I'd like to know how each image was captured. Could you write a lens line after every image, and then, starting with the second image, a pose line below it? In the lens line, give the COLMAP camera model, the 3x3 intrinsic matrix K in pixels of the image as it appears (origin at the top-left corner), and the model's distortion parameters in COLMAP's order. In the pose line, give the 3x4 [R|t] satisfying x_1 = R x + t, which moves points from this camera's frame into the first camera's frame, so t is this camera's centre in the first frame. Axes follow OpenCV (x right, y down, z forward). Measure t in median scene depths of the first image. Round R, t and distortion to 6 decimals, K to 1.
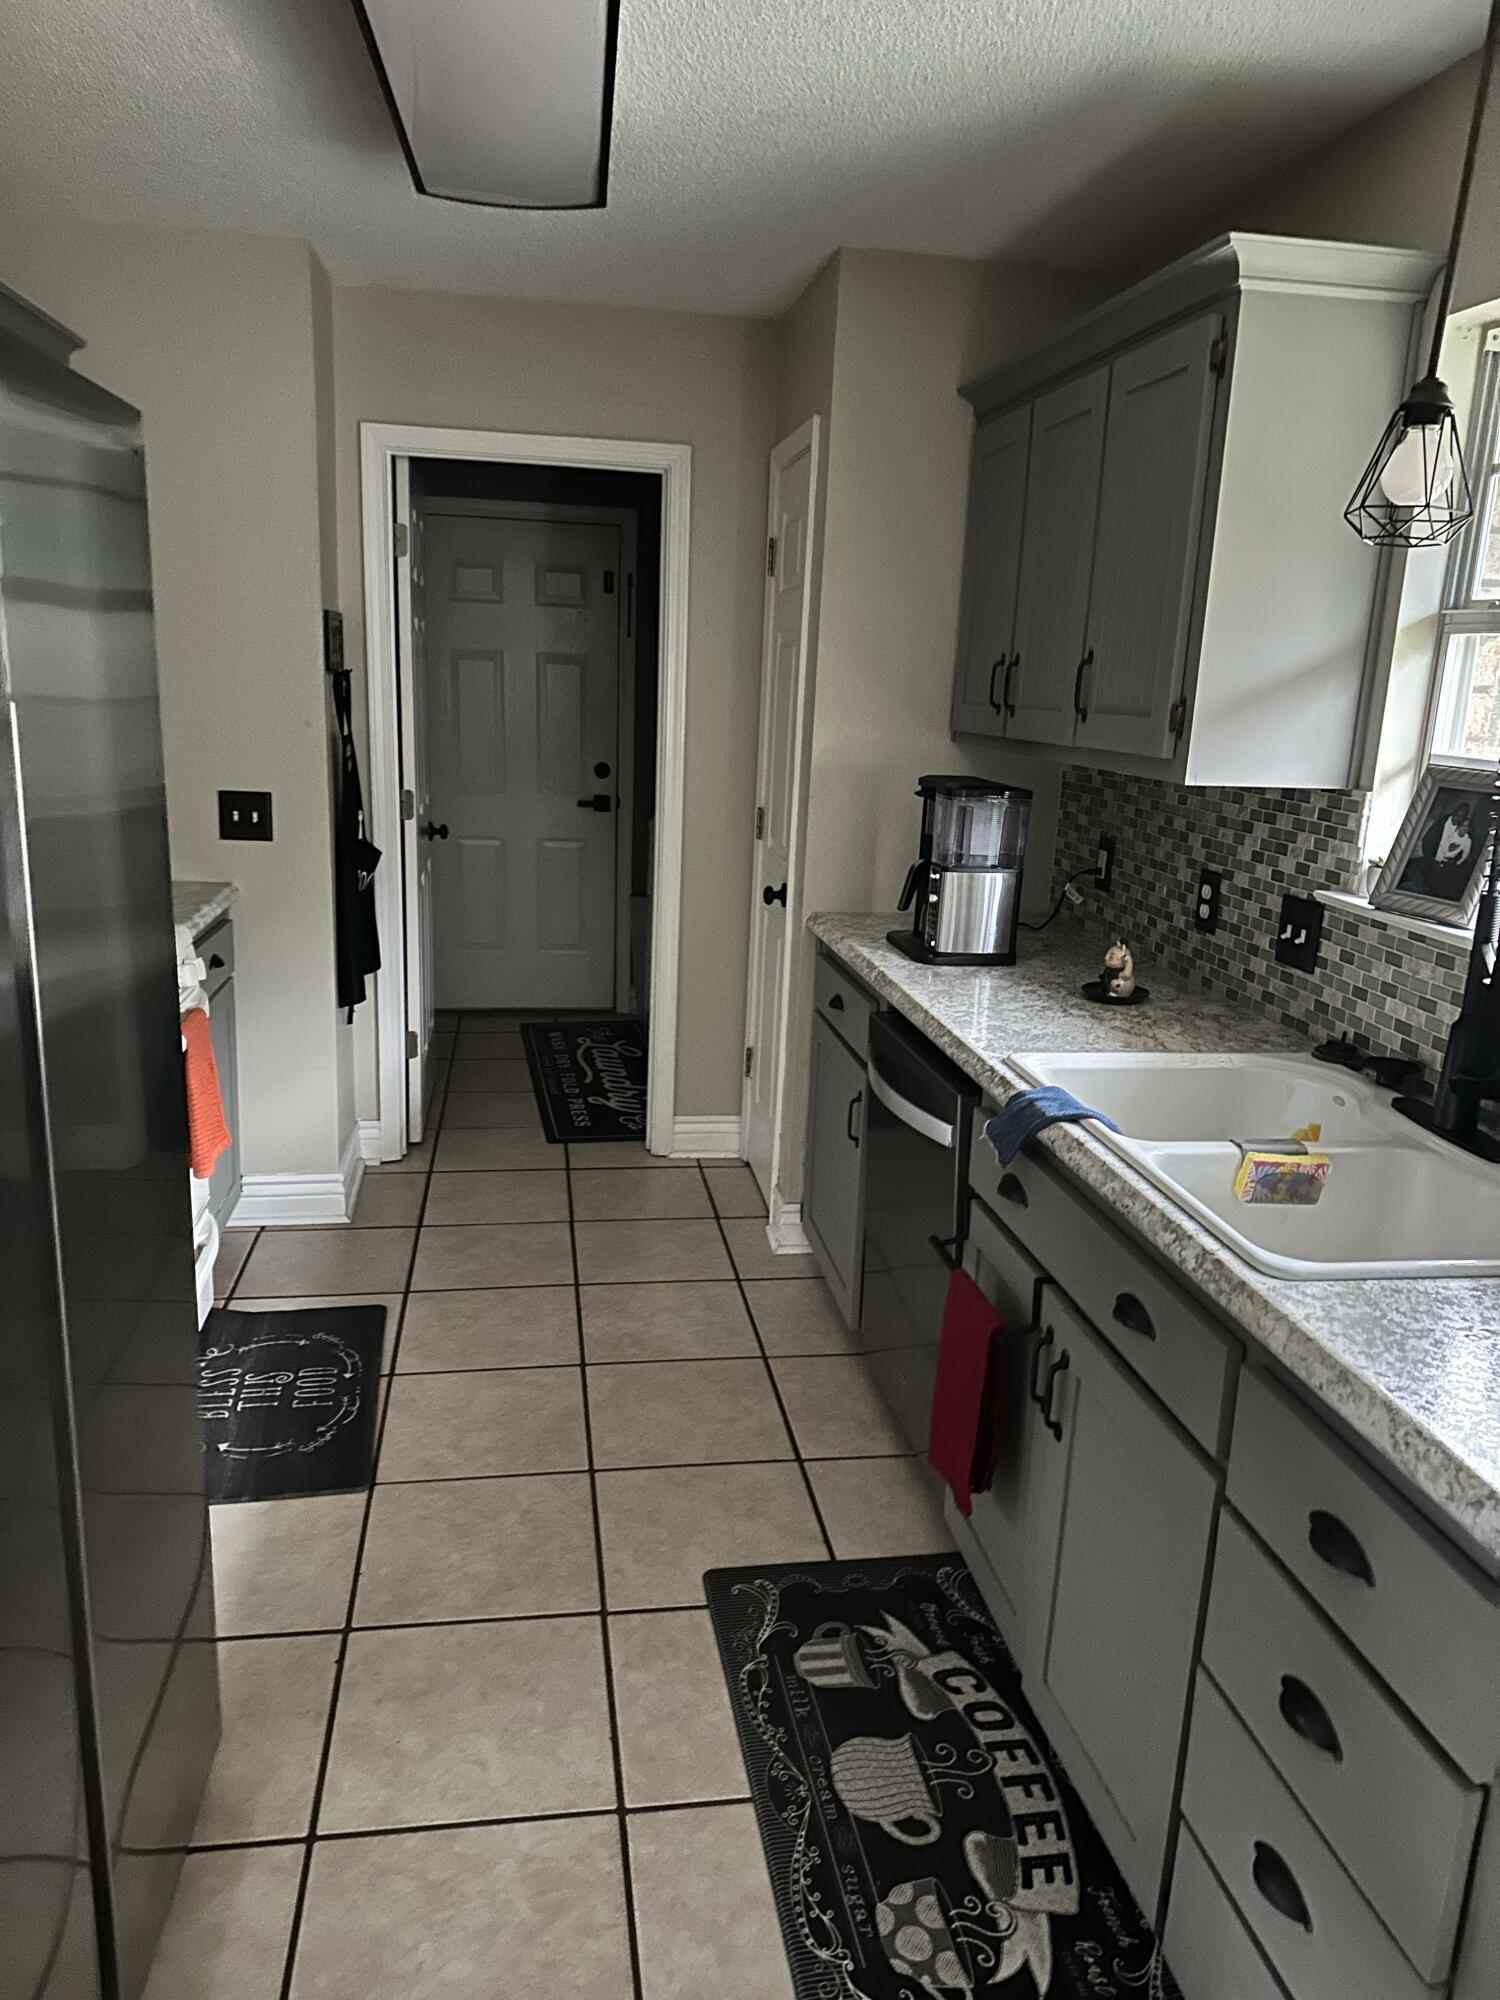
lens RADIAL K [[1436.8, 0, 747.8], [0, 1436.8, 1011.3], [0, 0, 1]] dist [-0.004189, -0.005626]
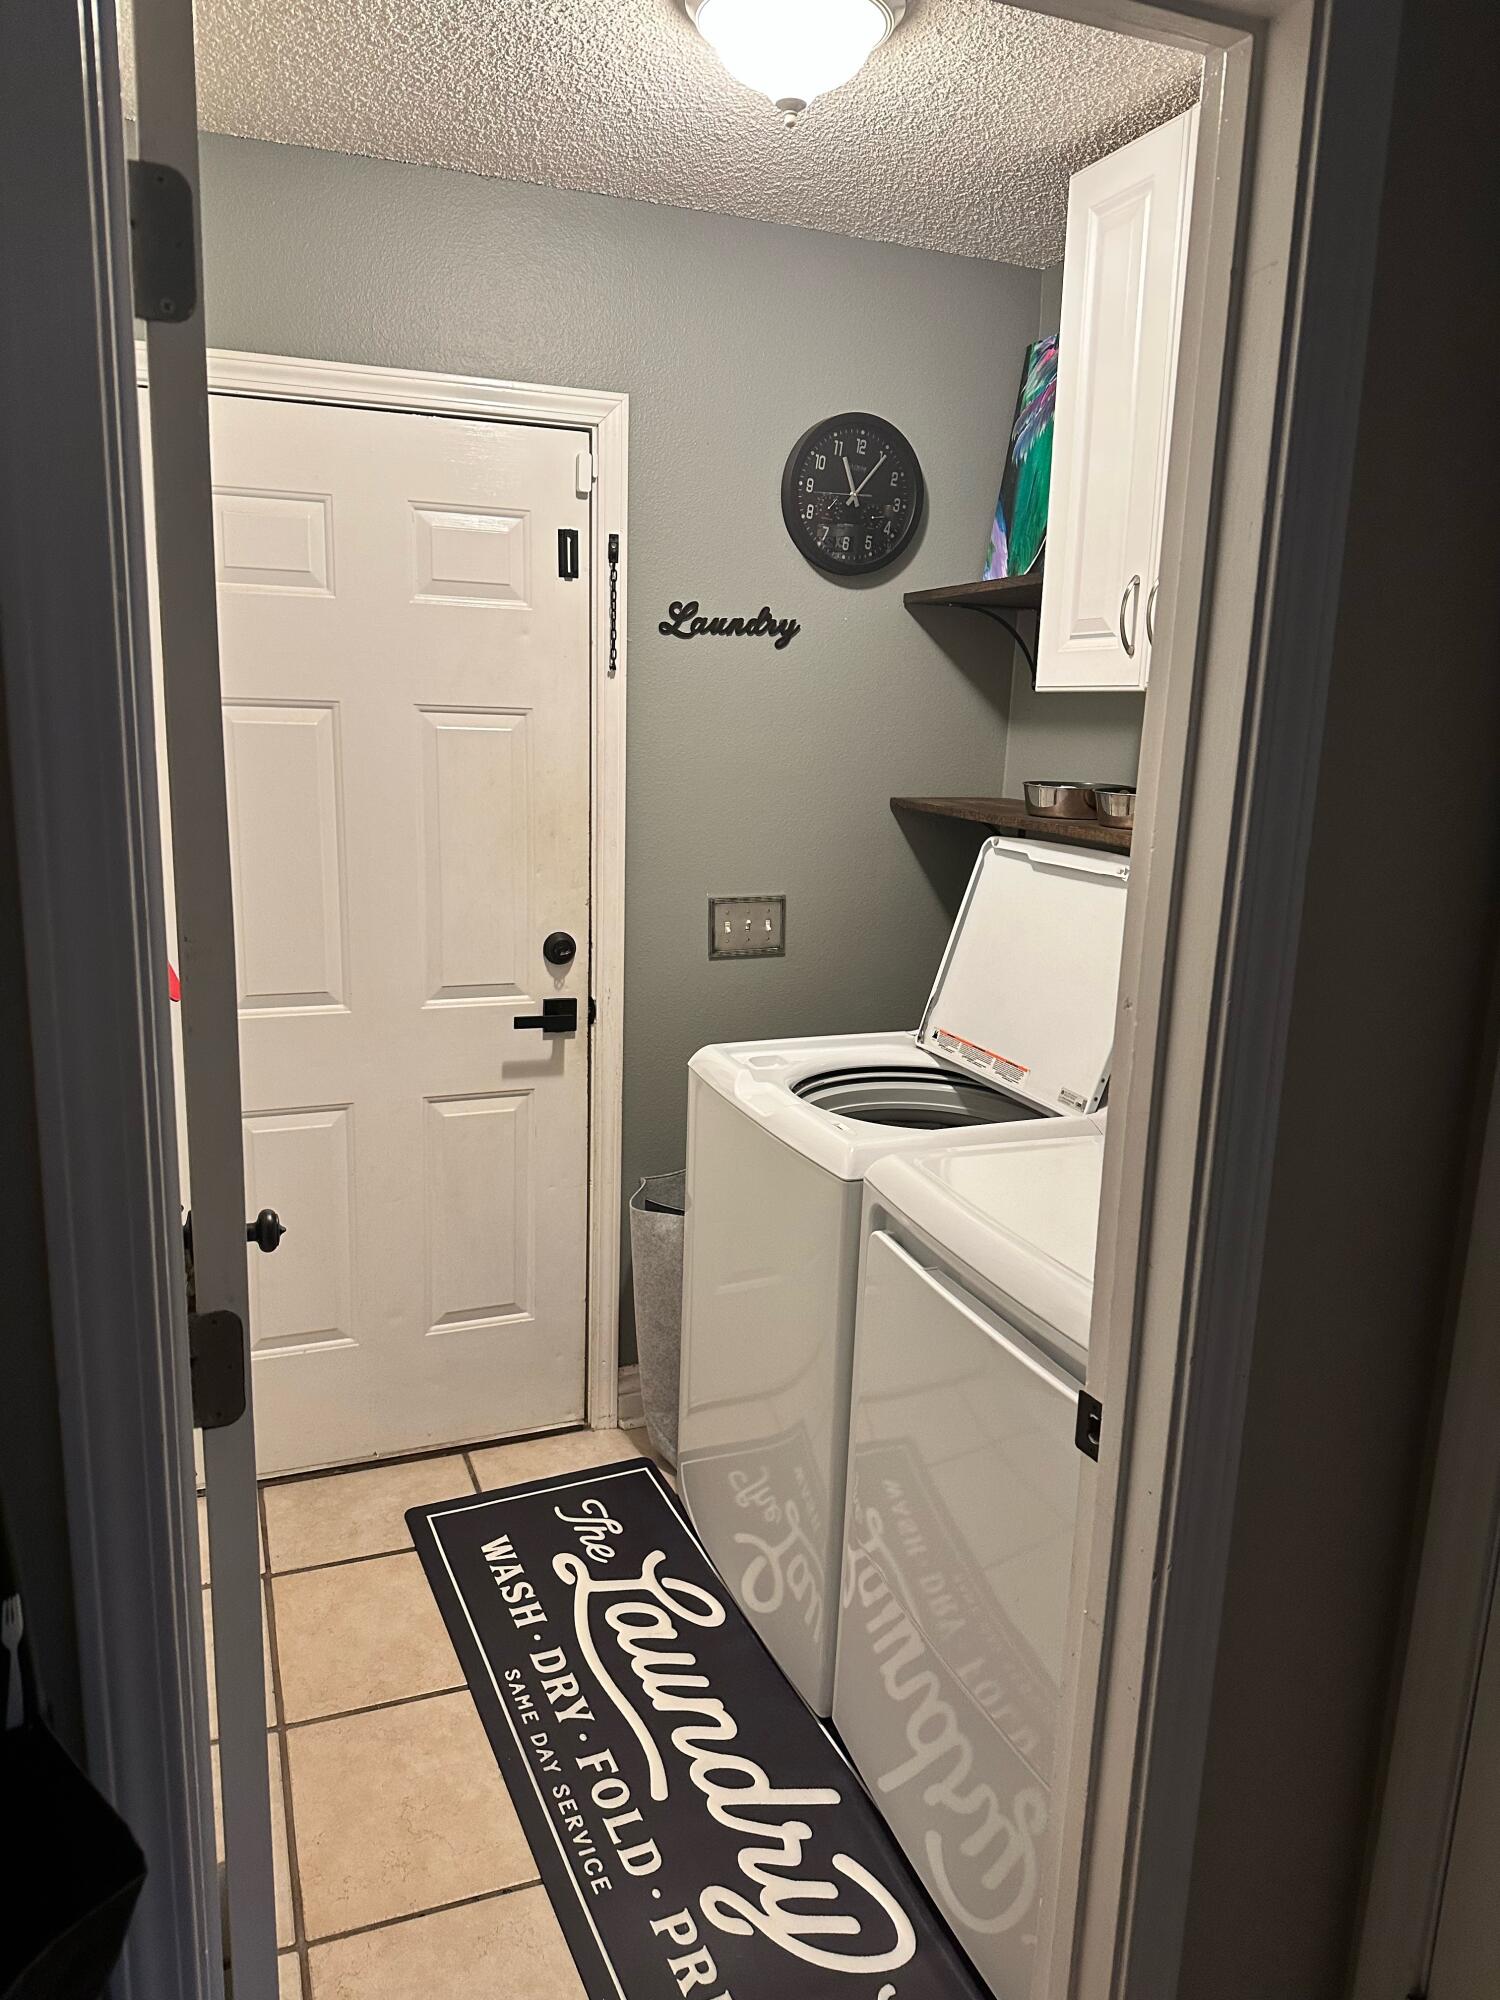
lens RADIAL K [[1436.8, 0, 753.9], [0, 1436.8, 993.8], [0, 0, 1]] dist [-0.004189, -0.005626]
pose [[0.976974, -0.043388, 0.208901, -0.145834], [0.051849, 0.998034, -0.035199, -0.140593], [-0.206964, 0.045220, 0.977303, 0.555507]]
